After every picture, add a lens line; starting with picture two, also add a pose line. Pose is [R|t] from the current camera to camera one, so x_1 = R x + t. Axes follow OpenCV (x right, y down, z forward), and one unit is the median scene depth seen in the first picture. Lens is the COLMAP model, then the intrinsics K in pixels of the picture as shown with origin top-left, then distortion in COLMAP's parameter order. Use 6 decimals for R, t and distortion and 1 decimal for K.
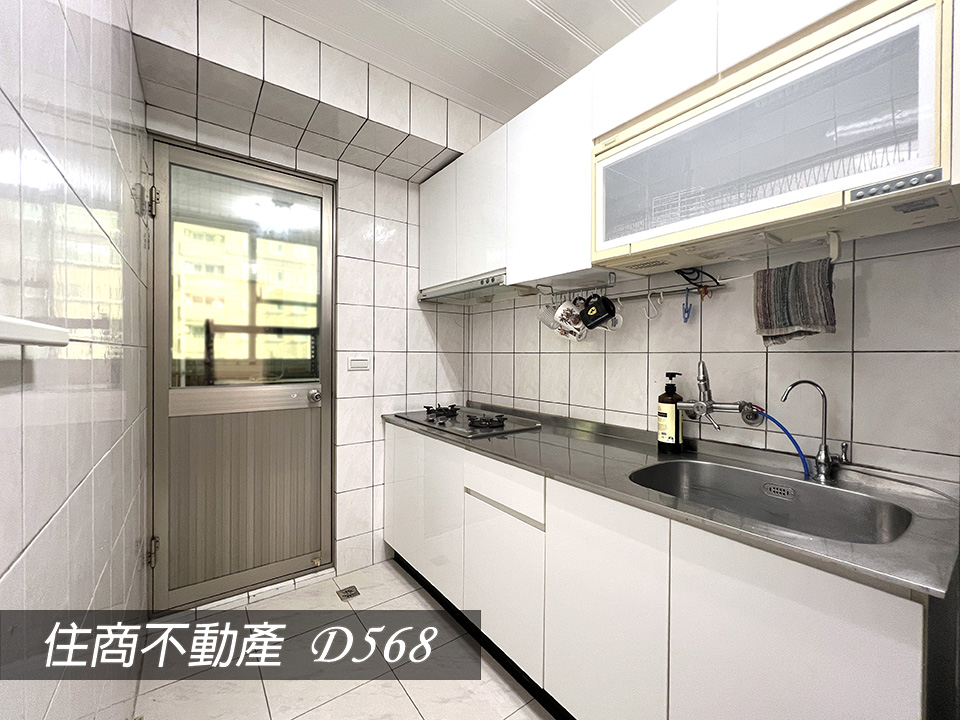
lens RADIAL K [[376.7, 0, 434.4], [0, 376.7, 362.7], [0, 0, 1]] dist [-0.000529, 0.000155]
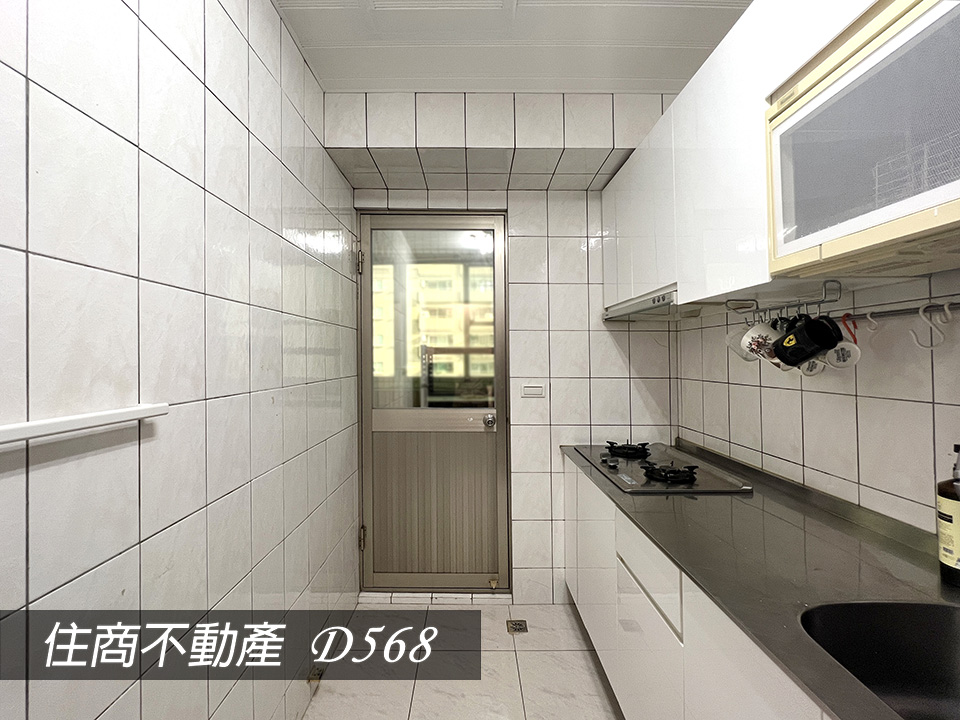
lens RADIAL K [[392.5, 0, 480.0], [0, 392.5, 360.0], [0, 0, 1]] dist [-0.000536, 0.000000]
pose [[0.845467, 0.000755, -0.534028, 0.237327], [-0.010912, 0.999815, -0.015862, -0.062168], [0.533917, 0.019238, 0.845318, 0.077646]]
